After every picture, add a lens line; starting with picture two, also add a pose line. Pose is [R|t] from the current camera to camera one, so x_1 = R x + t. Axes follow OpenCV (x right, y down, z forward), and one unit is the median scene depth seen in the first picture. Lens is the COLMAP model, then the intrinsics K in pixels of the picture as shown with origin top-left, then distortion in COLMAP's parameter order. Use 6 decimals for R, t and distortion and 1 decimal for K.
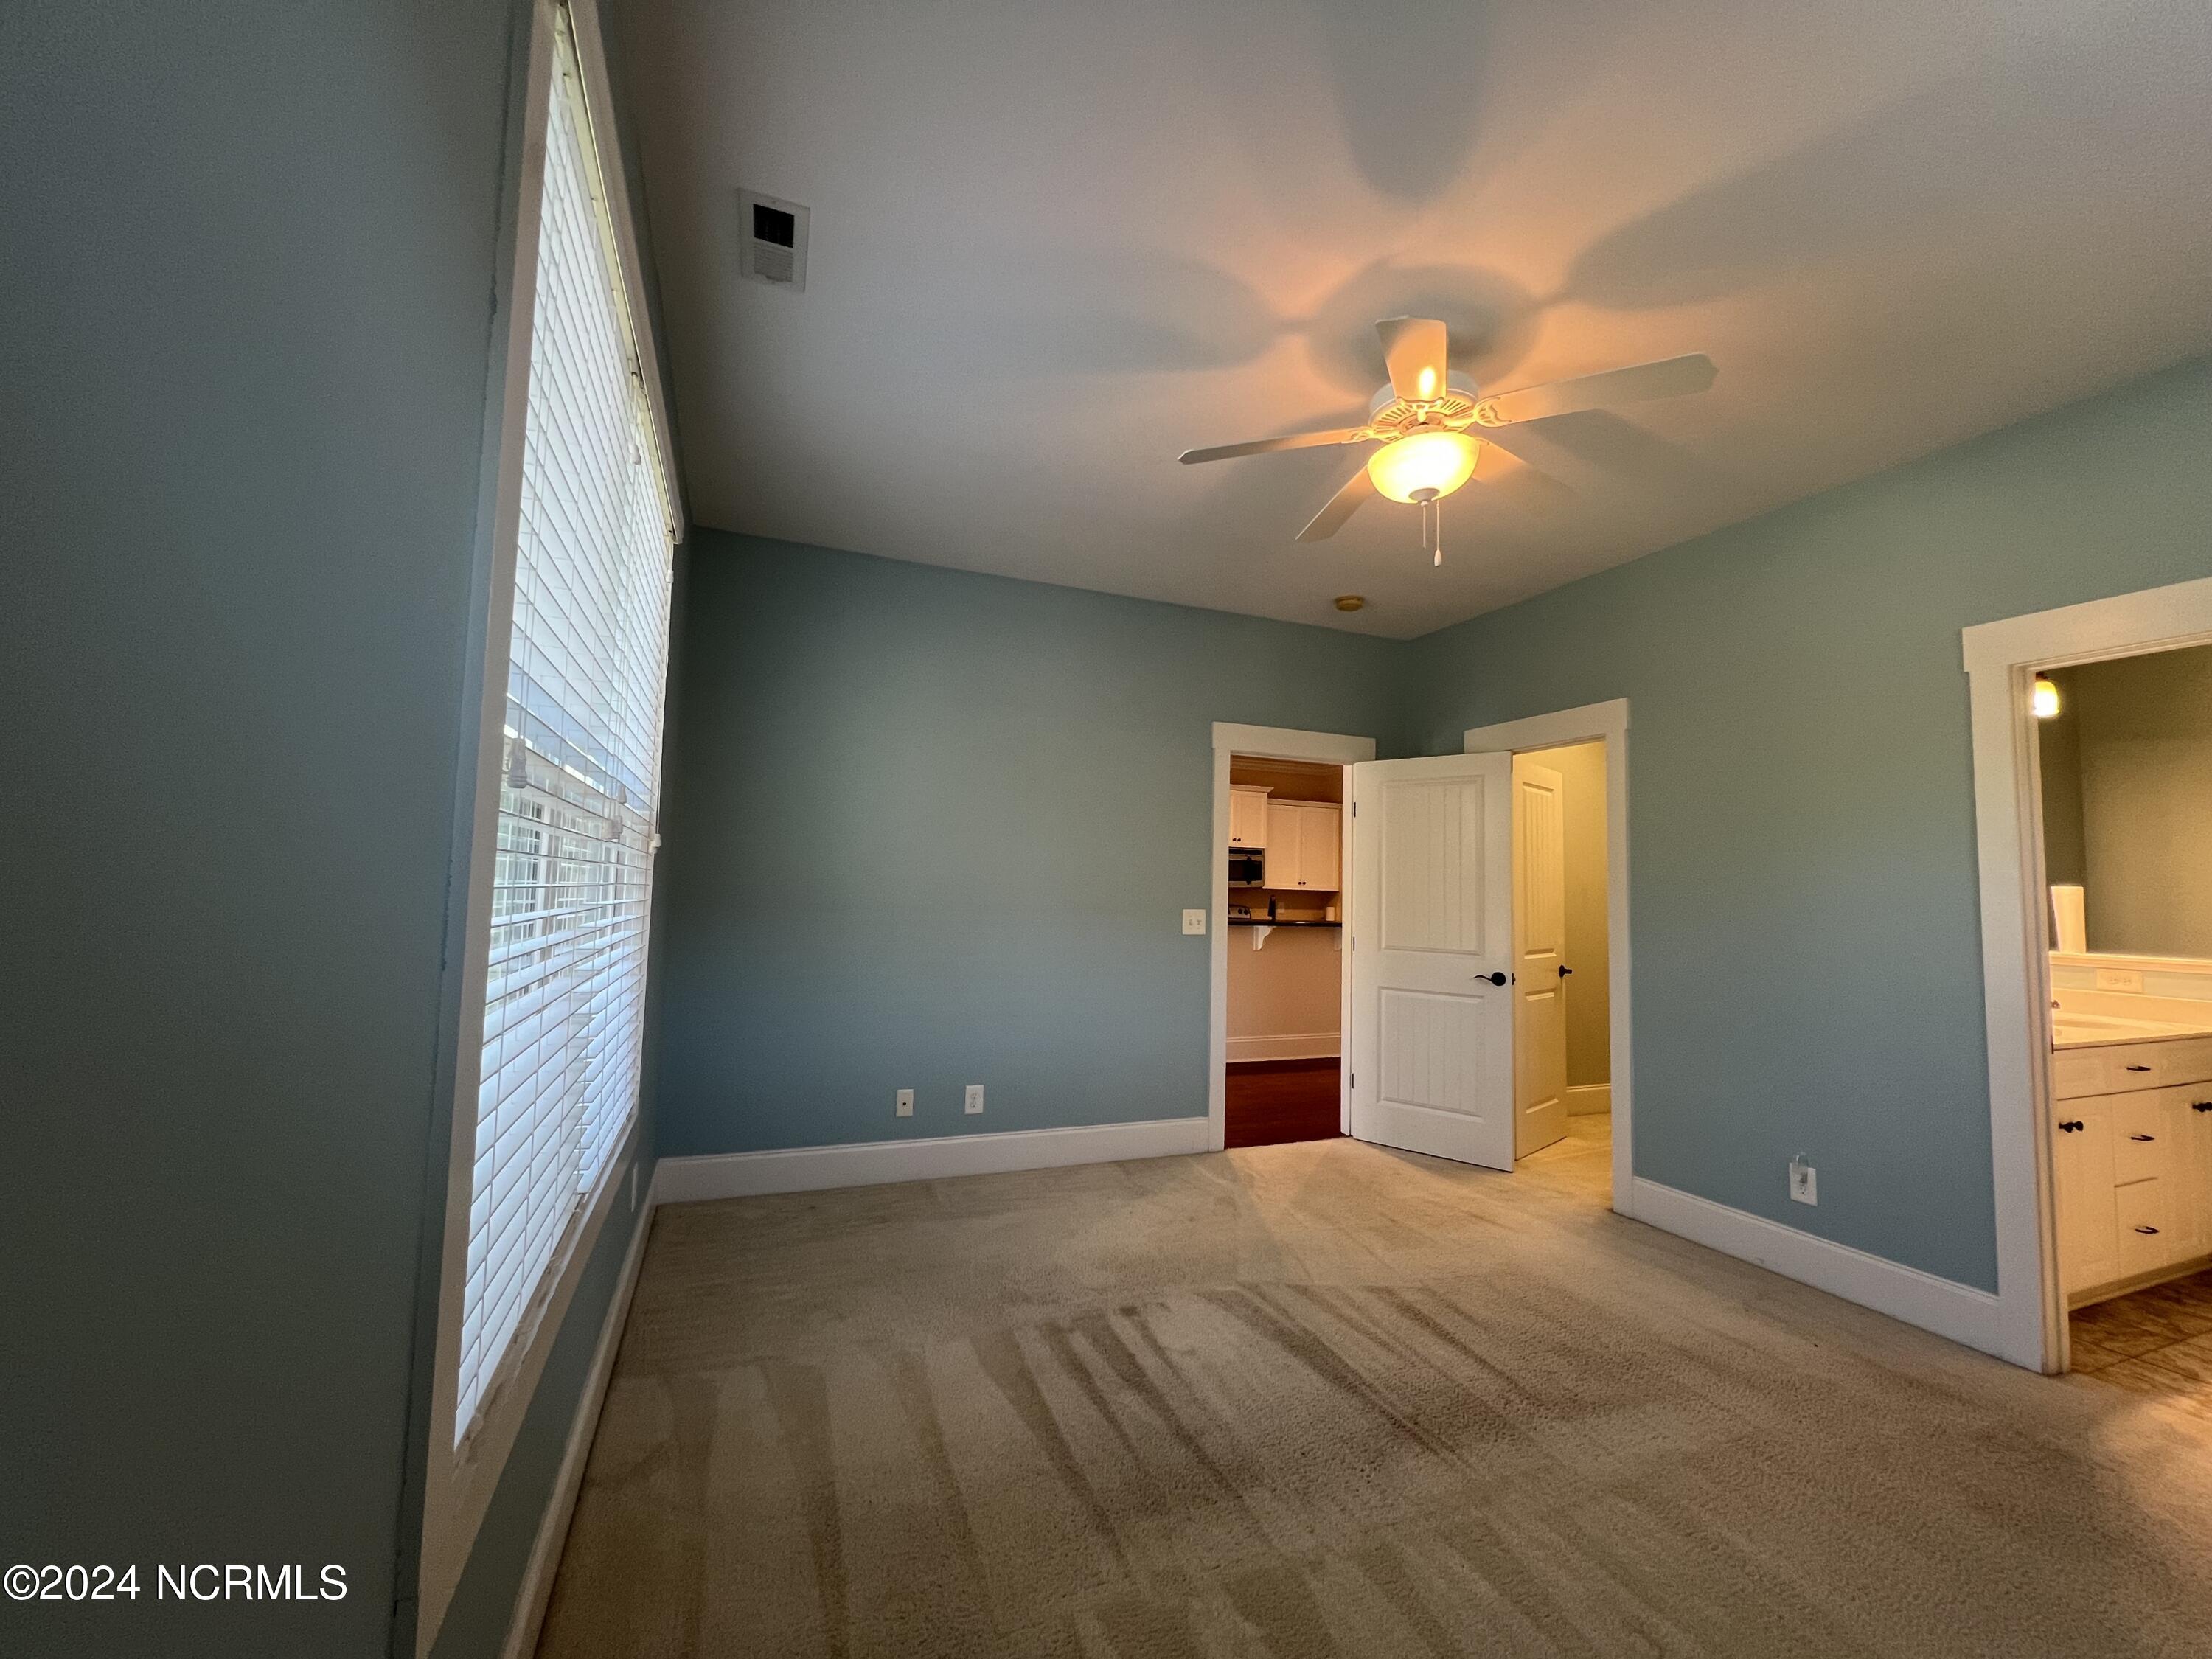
lens RADIAL K [[891.0, 0, 1102.3], [0, 891.0, 828.1], [0, 0, 1]] dist [0.000260, 0.000061]
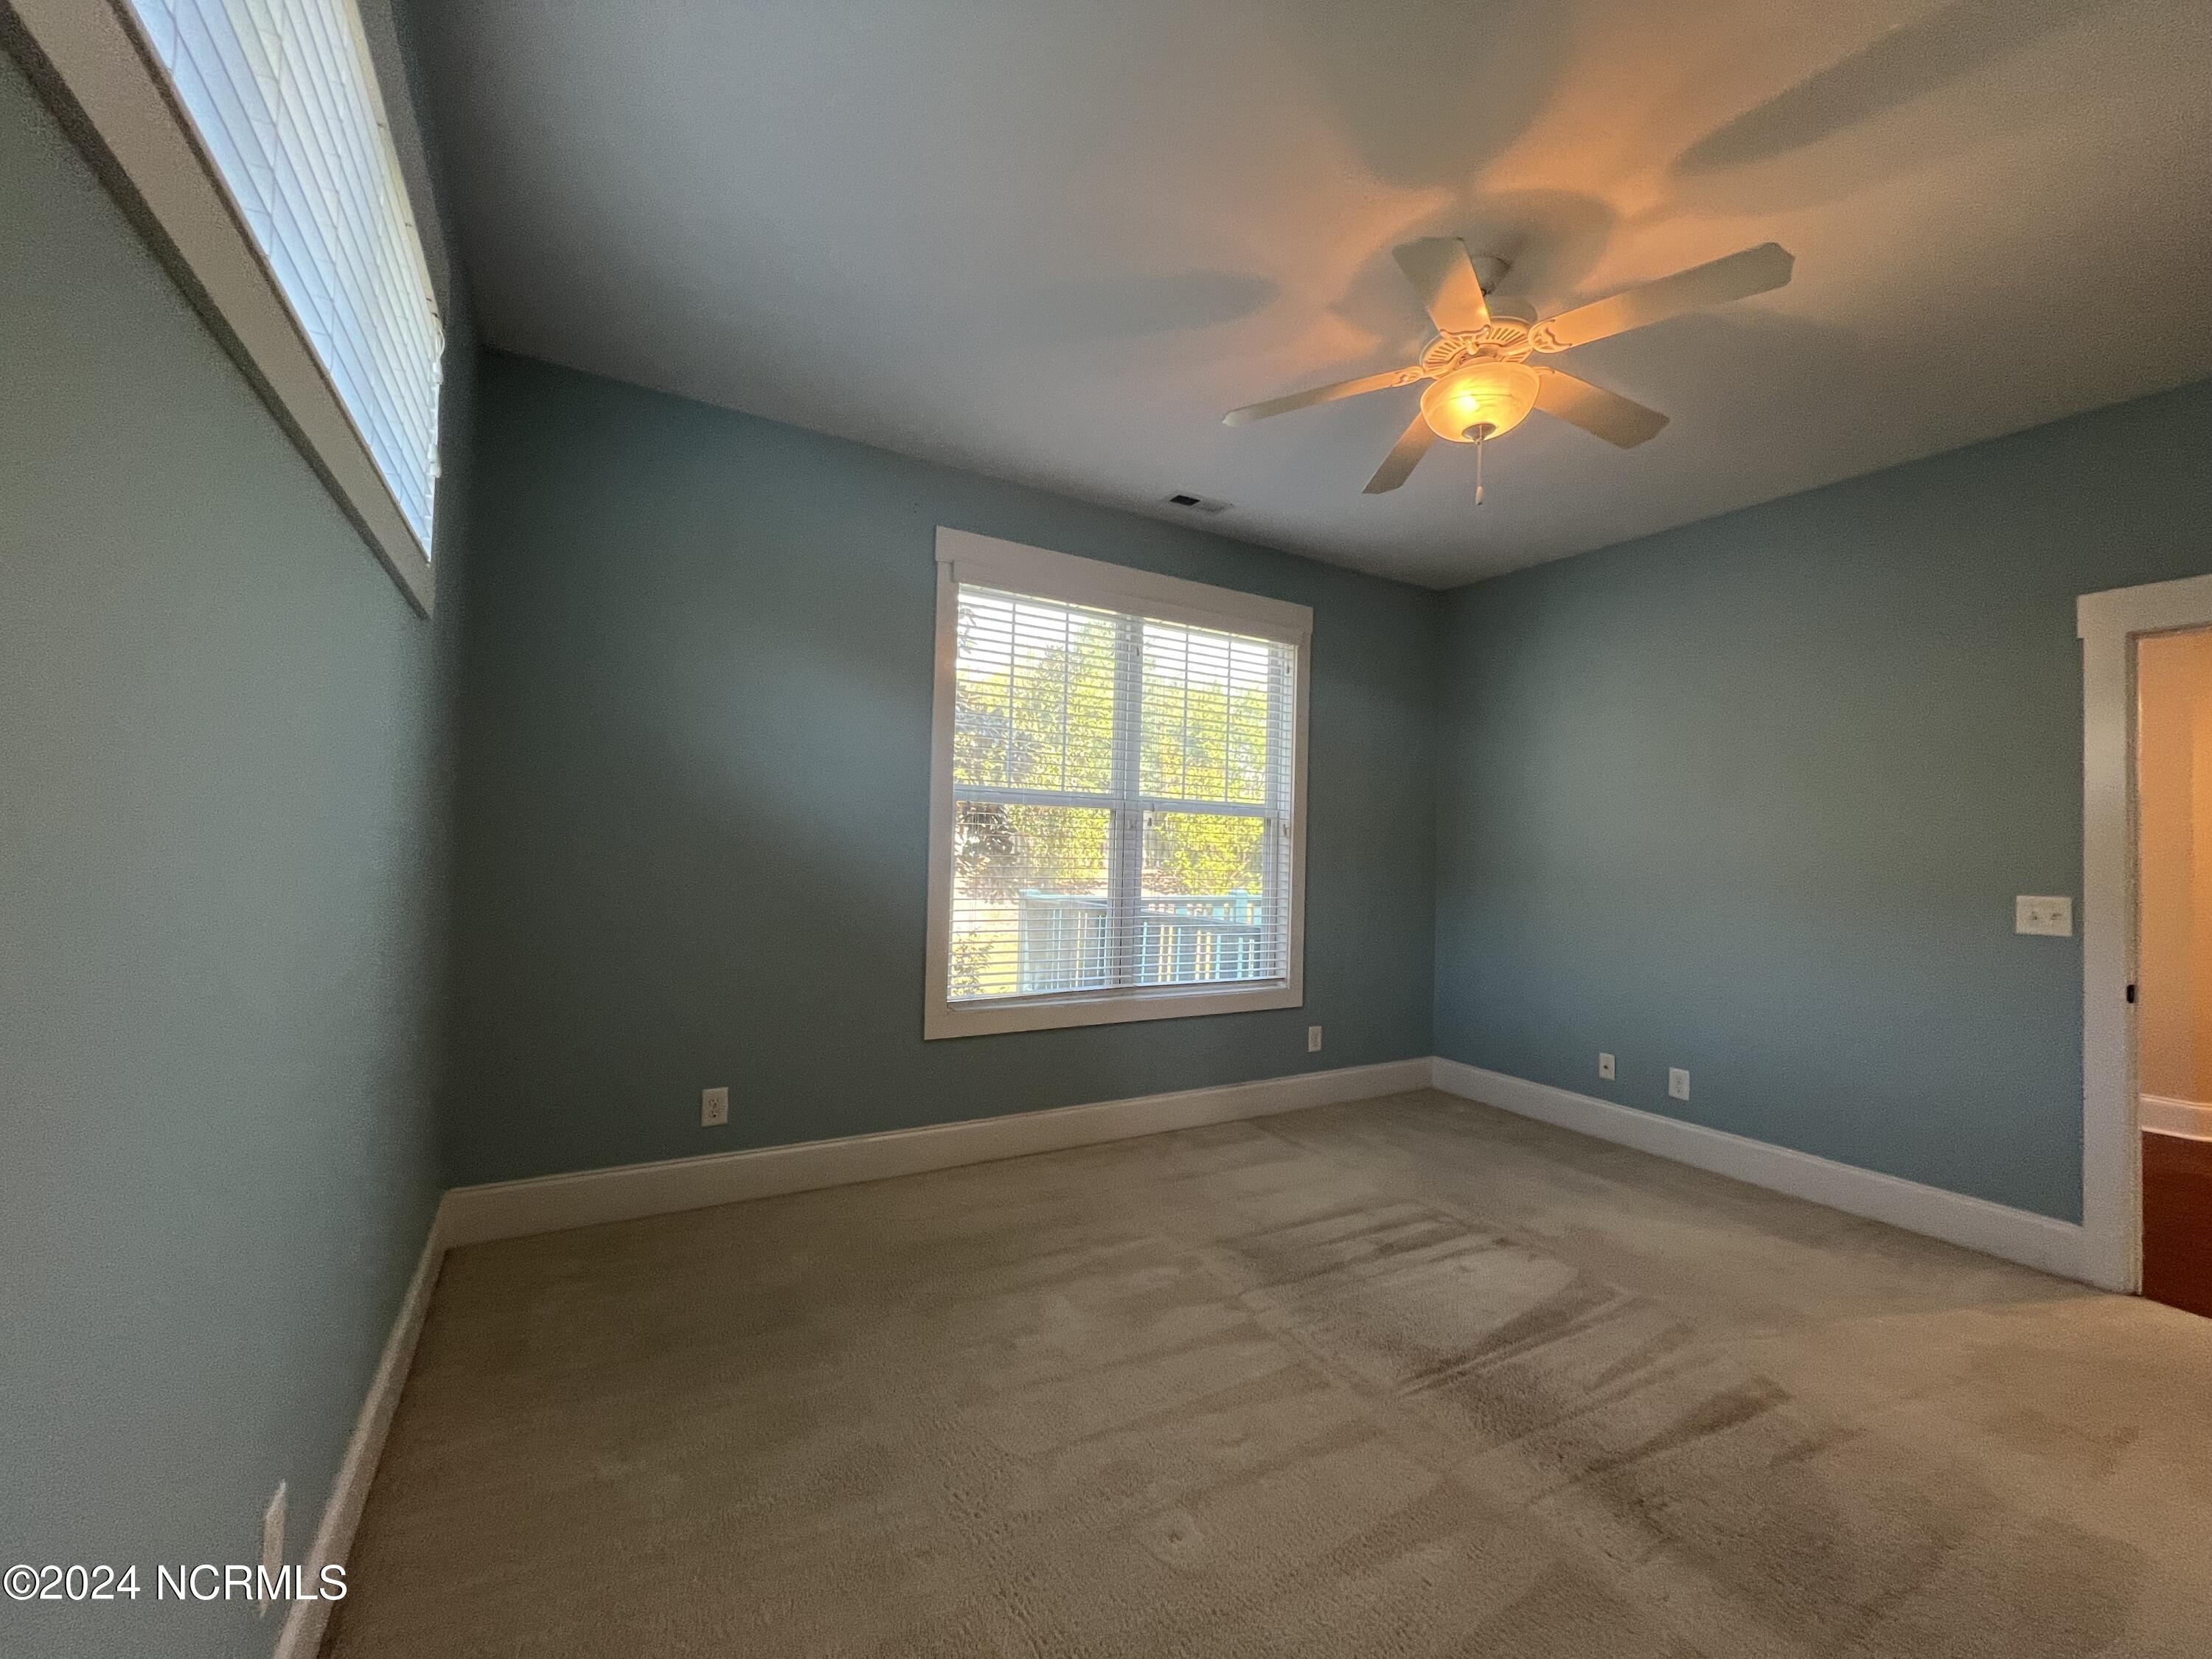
lens RADIAL K [[891.0, 0, 1102.3], [0, 891.0, 828.1], [0, 0, 1]] dist [0.000260, 0.000061]
pose [[0.148410, -0.042992, -0.987991, 1.020265], [0.043131, 0.998385, -0.036966, 0.057542], [0.987985, -0.037127, 0.150025, 0.367709]]
